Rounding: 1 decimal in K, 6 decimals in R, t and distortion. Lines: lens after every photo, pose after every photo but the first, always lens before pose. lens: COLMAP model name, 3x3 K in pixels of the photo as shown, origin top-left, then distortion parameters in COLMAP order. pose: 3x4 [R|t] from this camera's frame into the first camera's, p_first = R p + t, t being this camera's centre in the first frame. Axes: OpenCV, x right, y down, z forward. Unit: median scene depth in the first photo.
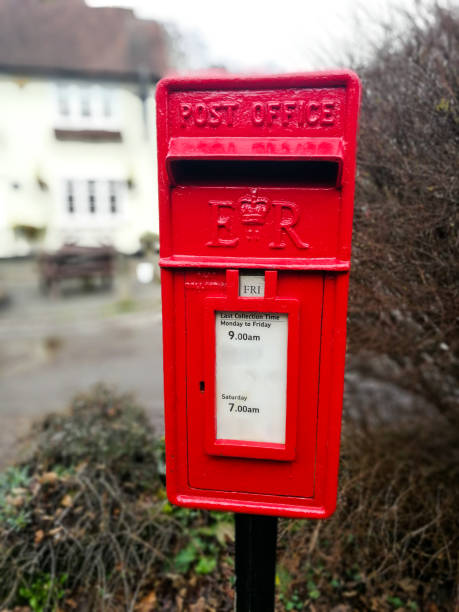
lens RADIAL K [[488.8, 0, 229.5], [0, 488.8, 306.0], [0, 0, 1]] dist [0.034649, -0.011386]
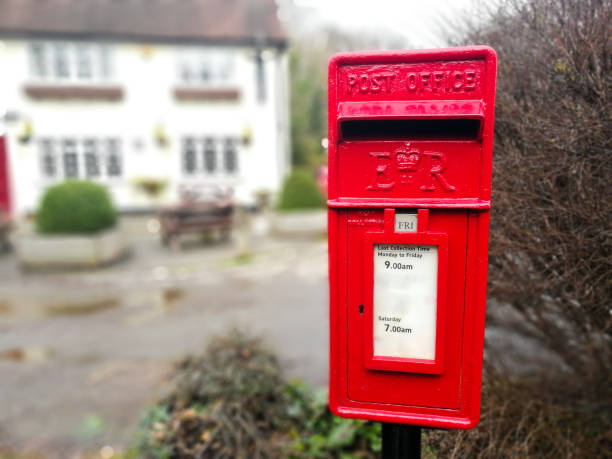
lens RADIAL K [[488.8, 0, 311.2], [0, 488.8, 227.4], [0, 0, 1]] dist [0.034649, -0.011386]
pose [[0.998364, -0.003604, -0.057067, -0.101420], [-0.000255, 0.997721, -0.067476, 0.044879], [0.057180, 0.067380, 0.996087, -0.174328]]
